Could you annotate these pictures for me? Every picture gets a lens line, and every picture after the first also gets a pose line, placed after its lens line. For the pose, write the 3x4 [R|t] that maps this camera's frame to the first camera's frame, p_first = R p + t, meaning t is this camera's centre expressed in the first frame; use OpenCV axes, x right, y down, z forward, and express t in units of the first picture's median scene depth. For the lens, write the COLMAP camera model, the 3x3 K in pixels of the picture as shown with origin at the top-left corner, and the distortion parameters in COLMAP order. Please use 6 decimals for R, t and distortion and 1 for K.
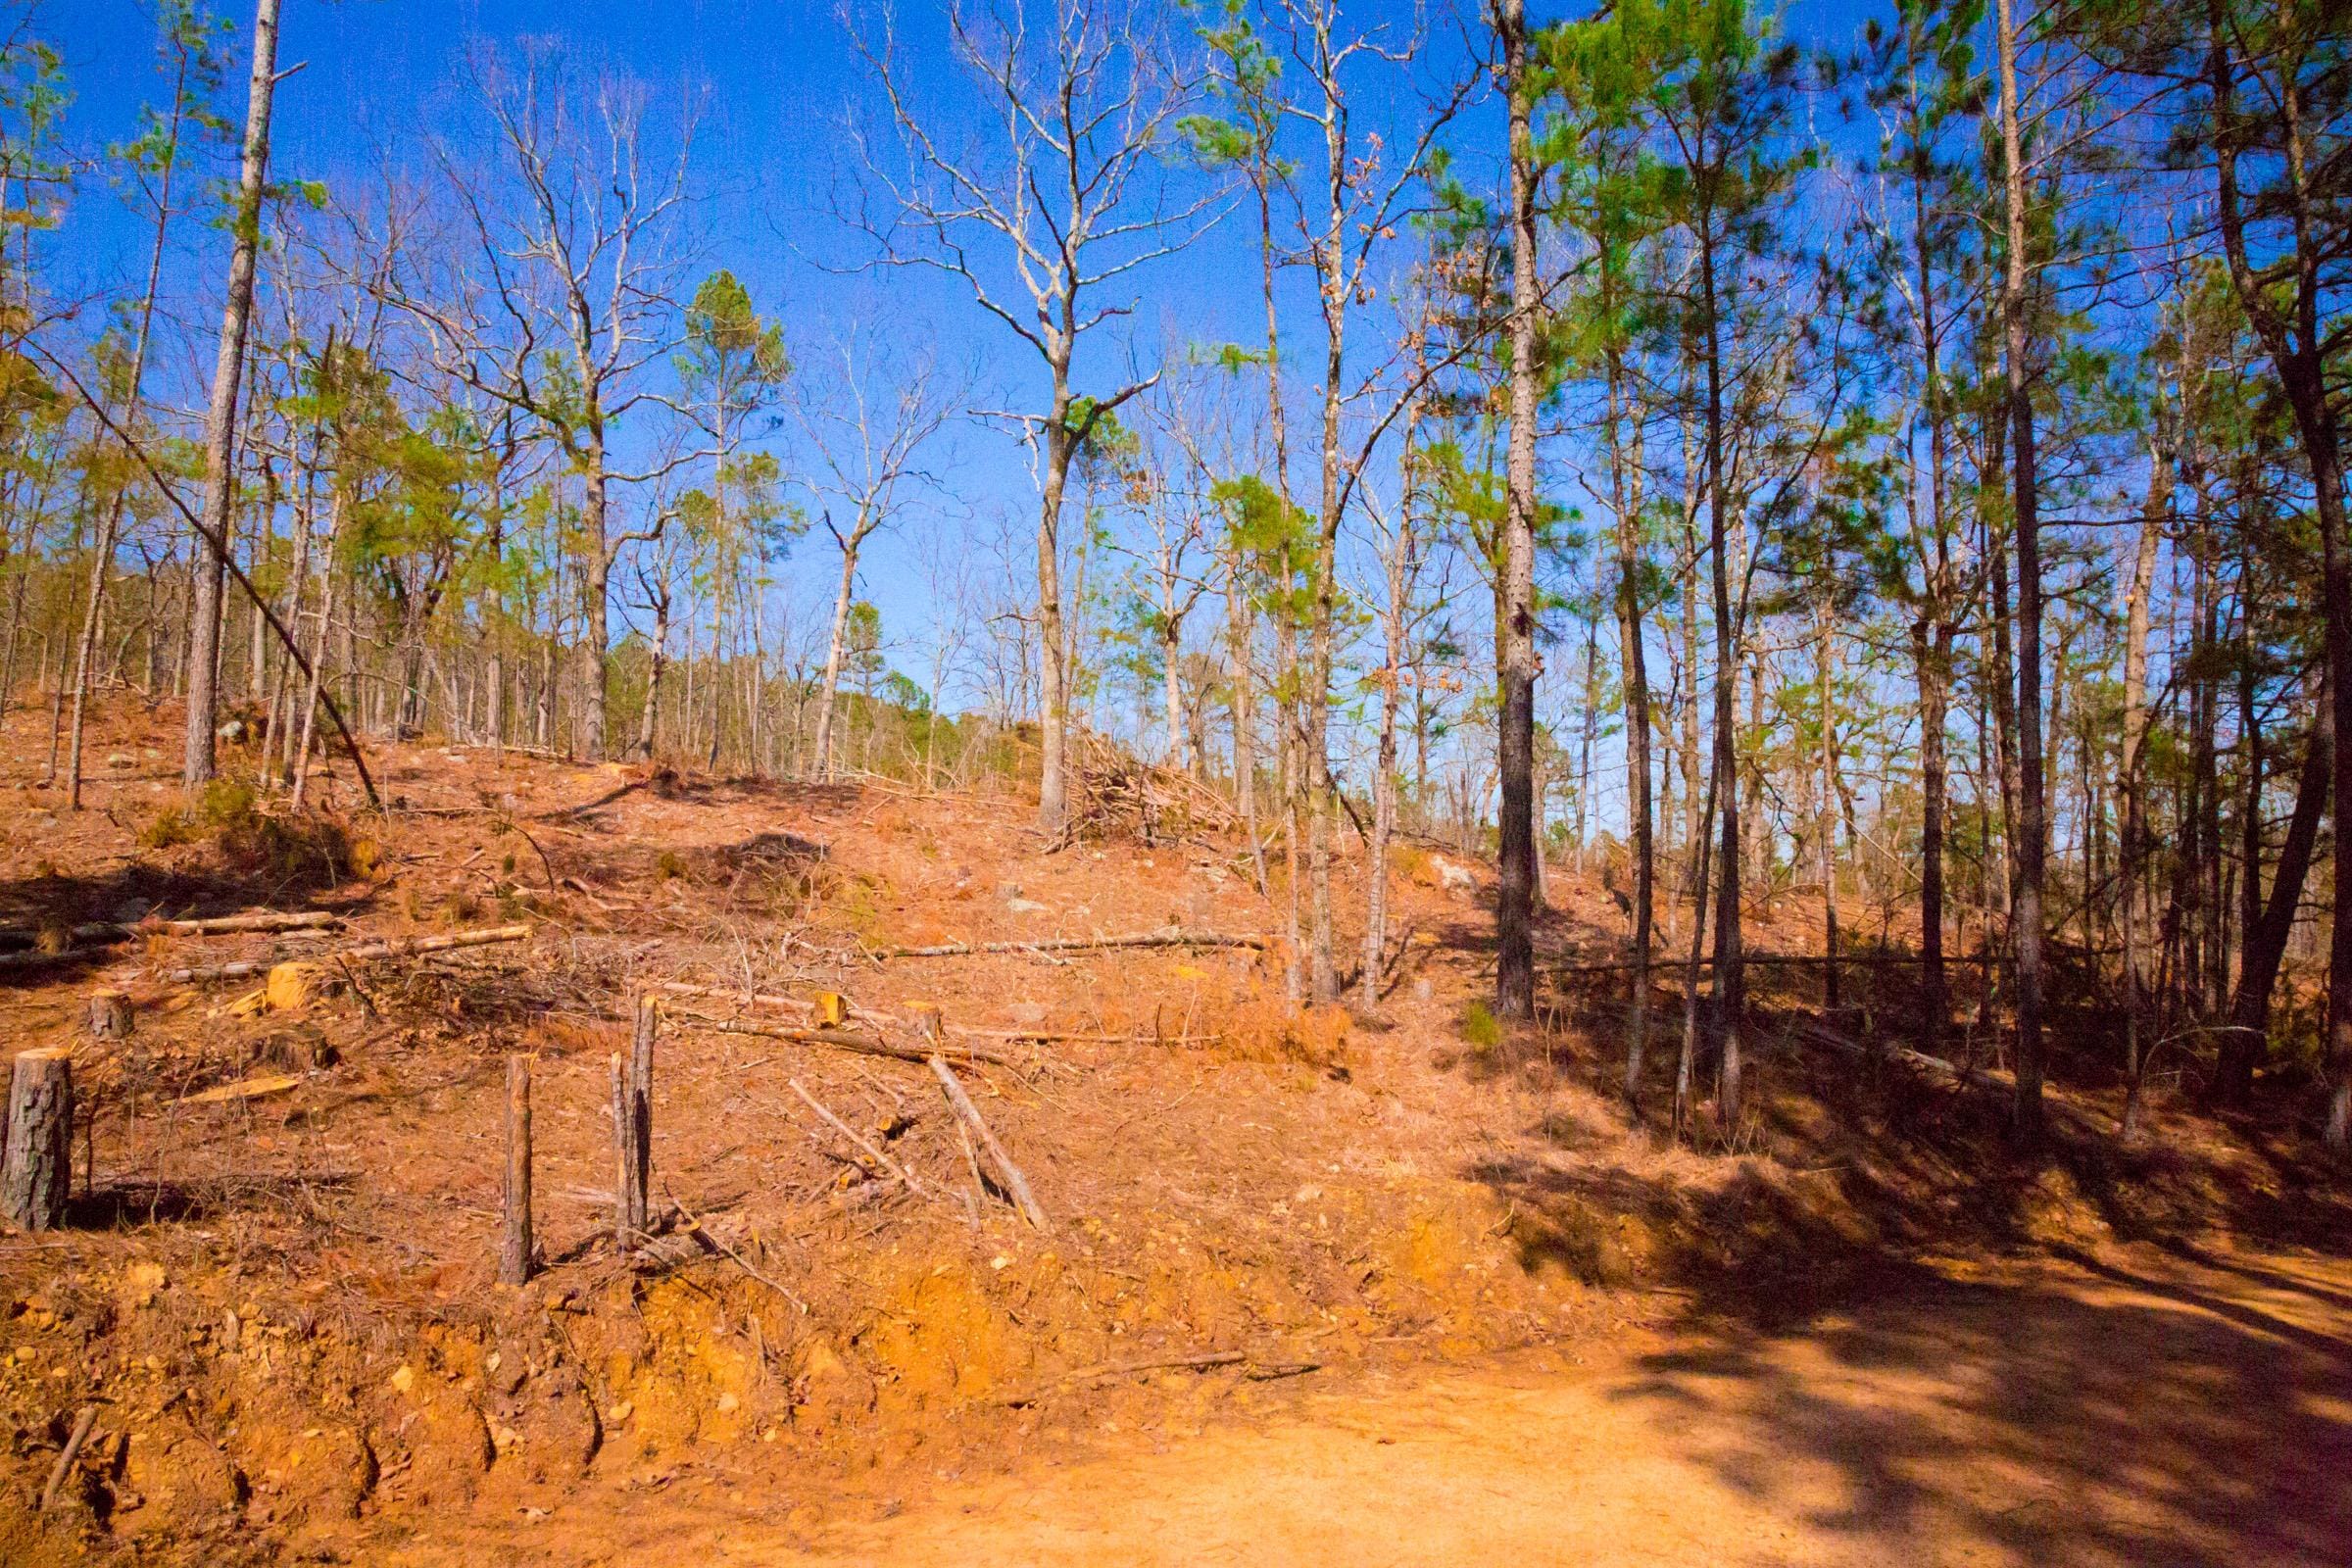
lens RADIAL K [[1609.4, 0, 1167.1], [0, 1609.4, 771.9], [0, 0, 1]] dist [-0.116419, 0.066984]
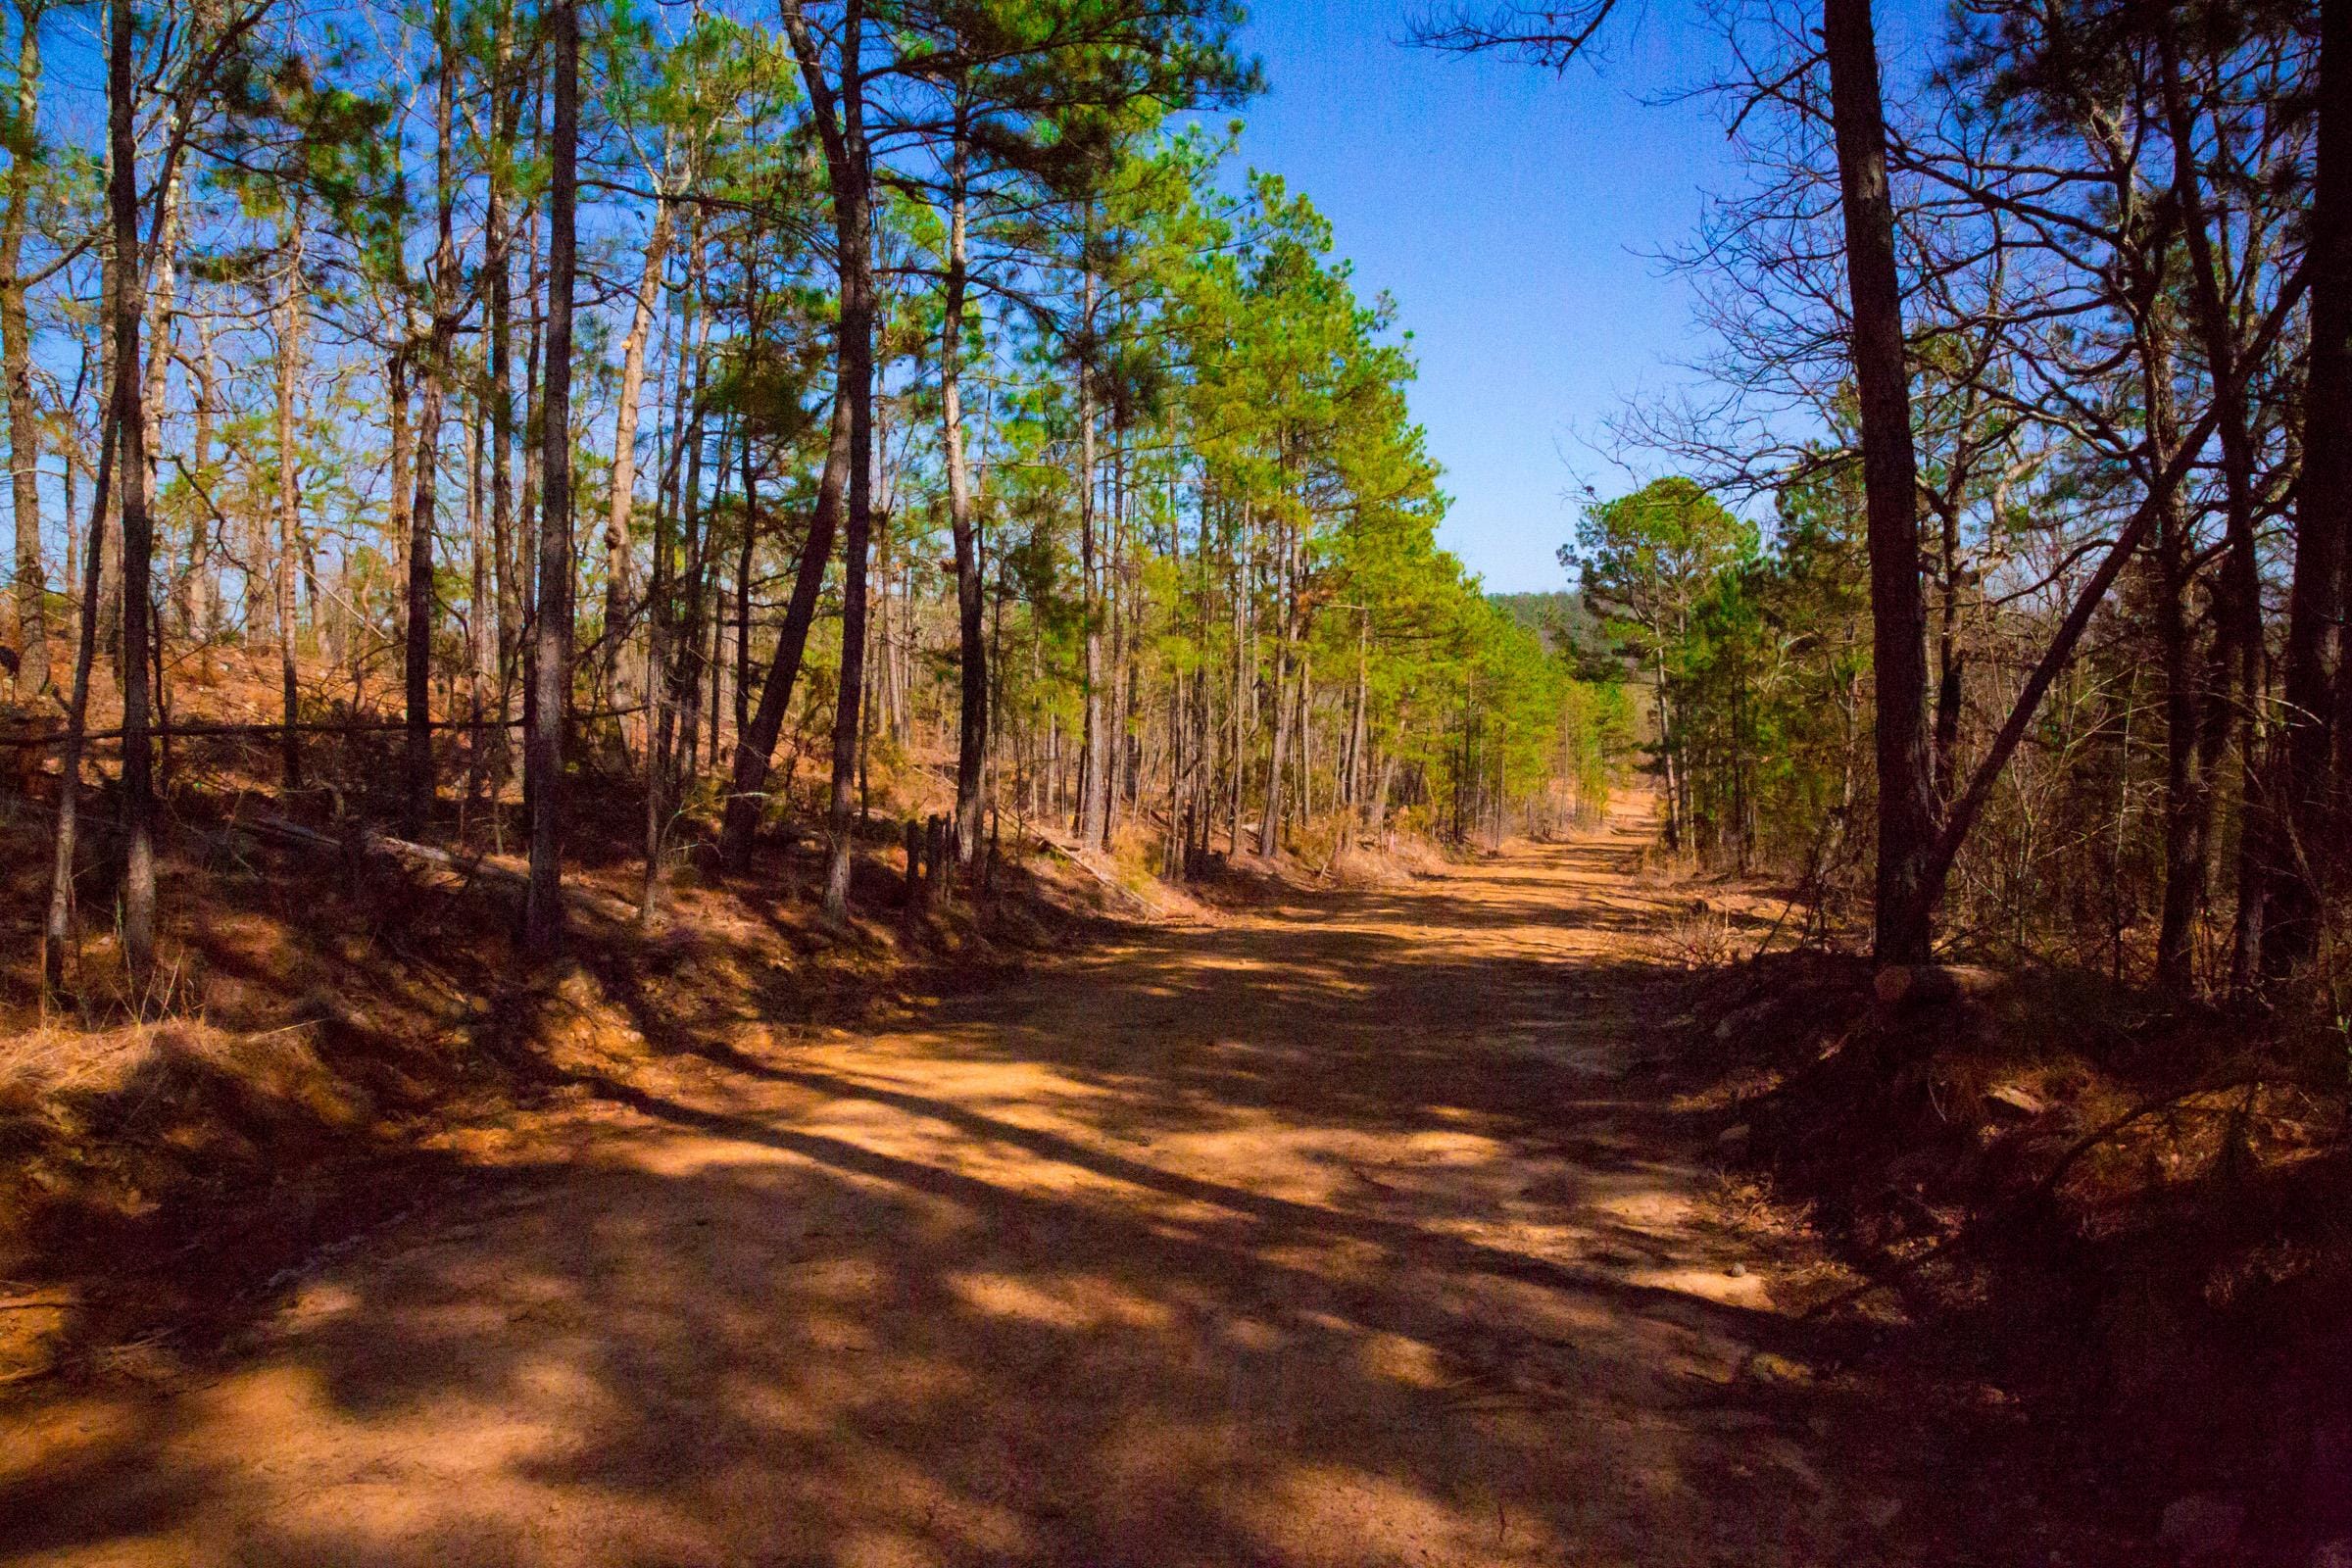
lens RADIAL K [[1609.4, 0, 1167.1], [0, 1609.4, 771.9], [0, 0, 1]] dist [-0.116419, 0.066984]
pose [[0.613842, -0.045972, 0.788089, 0.102767], [-0.069998, 0.991201, 0.112342, 0.031599], [-0.786319, -0.124125, 0.605223, 0.251071]]
